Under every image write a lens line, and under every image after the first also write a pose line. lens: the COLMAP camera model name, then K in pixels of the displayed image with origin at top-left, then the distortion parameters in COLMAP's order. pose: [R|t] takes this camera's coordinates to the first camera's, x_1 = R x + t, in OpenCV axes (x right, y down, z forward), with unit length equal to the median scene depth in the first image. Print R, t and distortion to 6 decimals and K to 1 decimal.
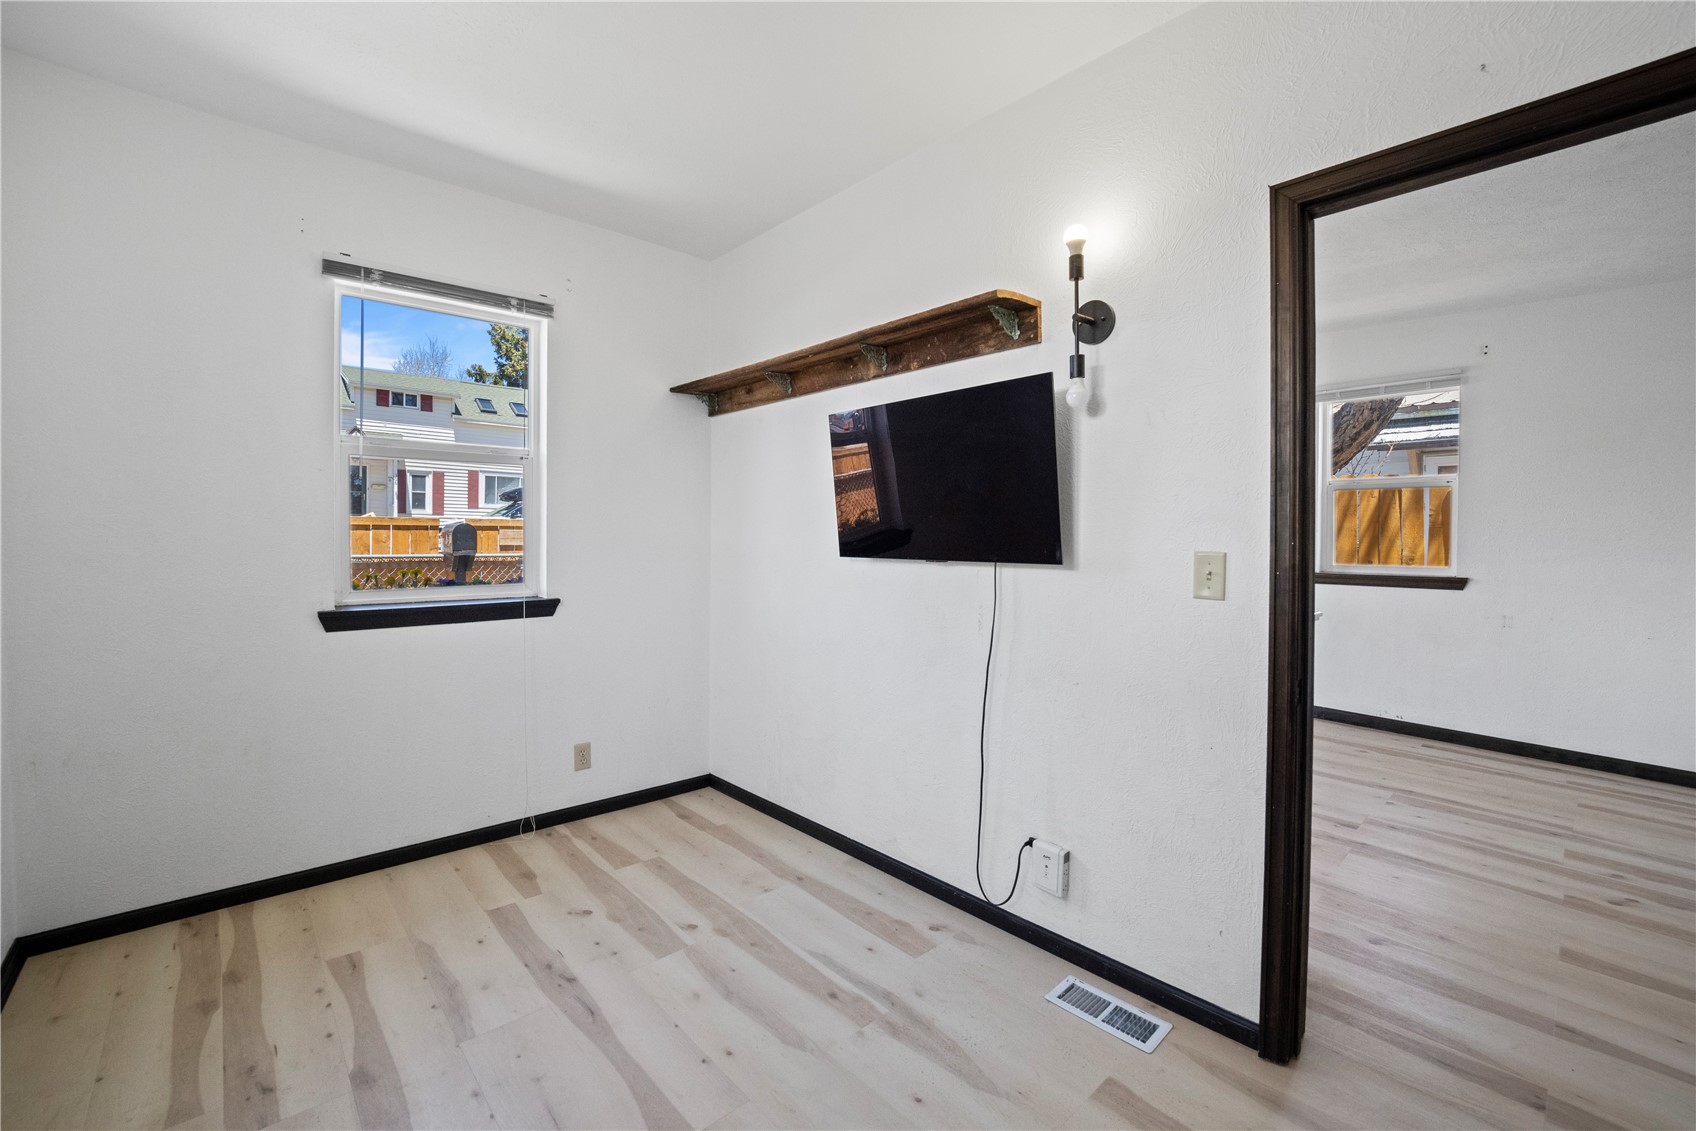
lens RADIAL K [[692.1, 0, 841.4], [0, 692.1, 556.9], [0, 0, 1]] dist [-0.018005, -0.000634]
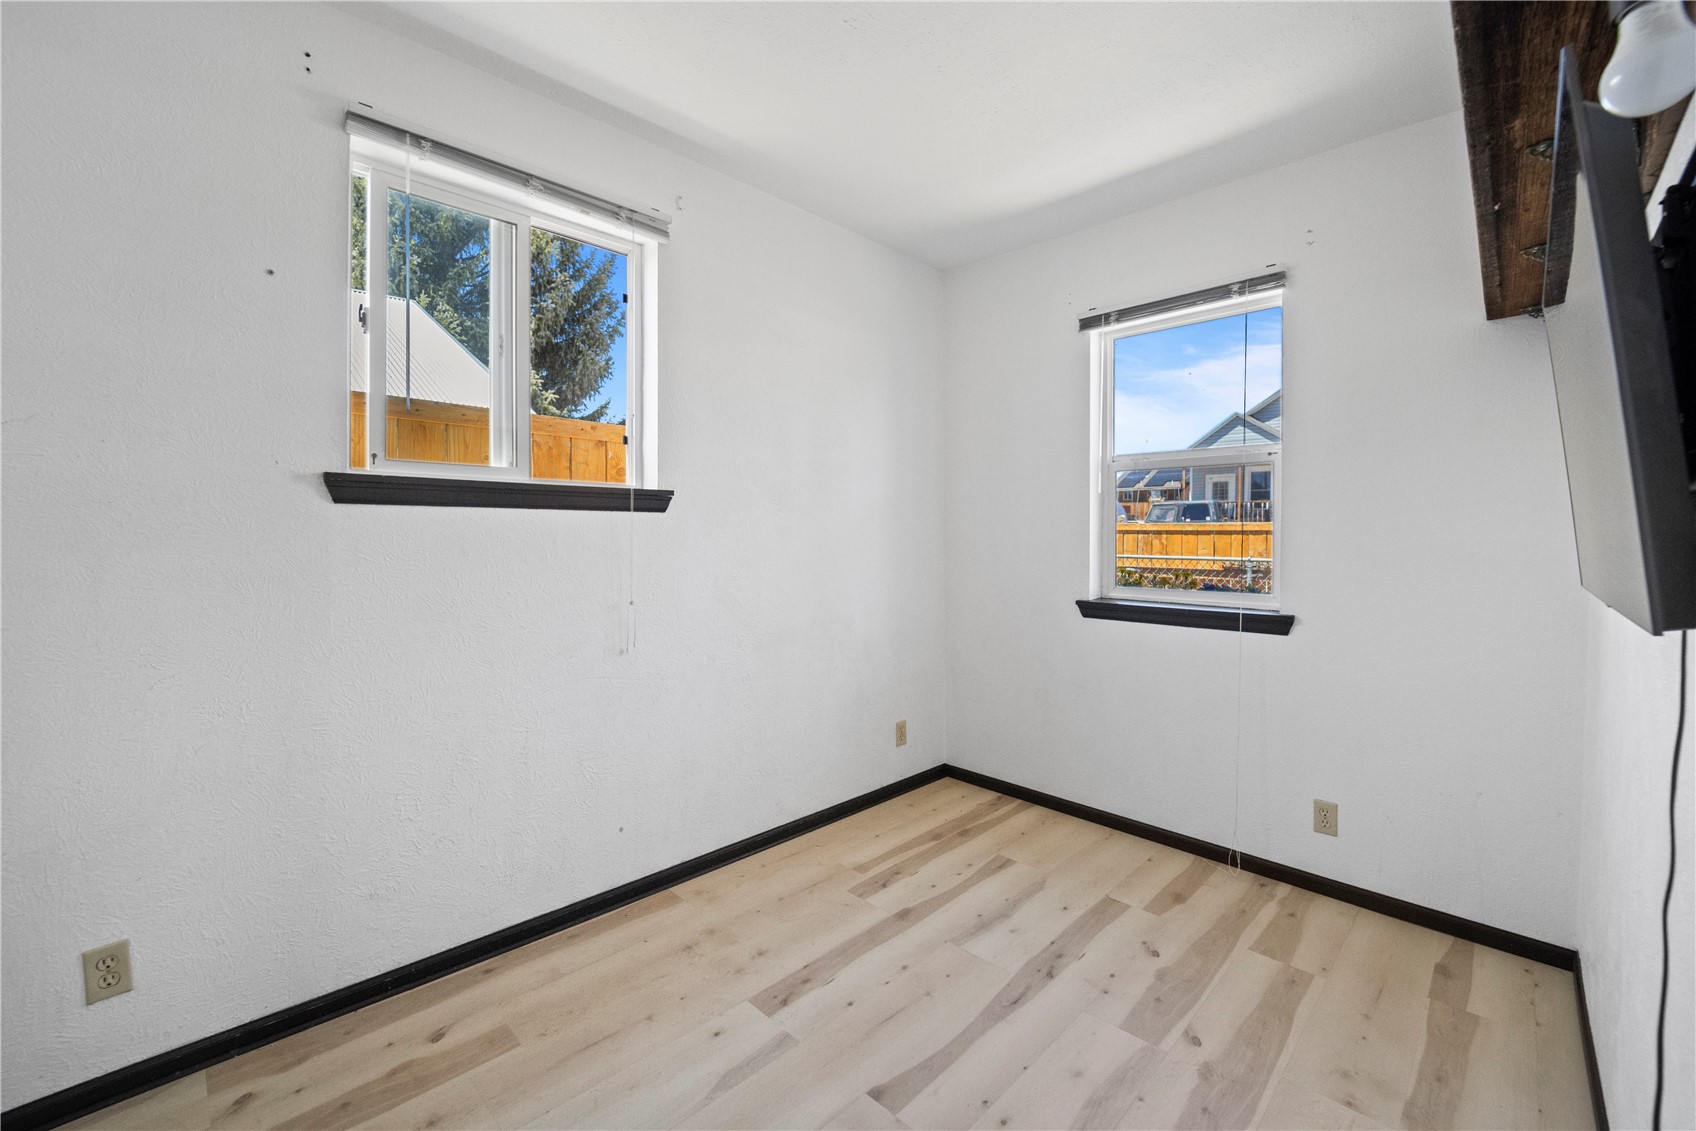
lens RADIAL K [[692.1, 0, 846.6], [0, 692.1, 552.5], [0, 0, 1]] dist [-0.018005, -0.000634]
pose [[0.063106, 0.021848, -0.997768, 0.496198], [-0.034007, 0.999227, 0.019729, -0.018606], [0.997427, 0.032686, 0.063800, 0.511692]]
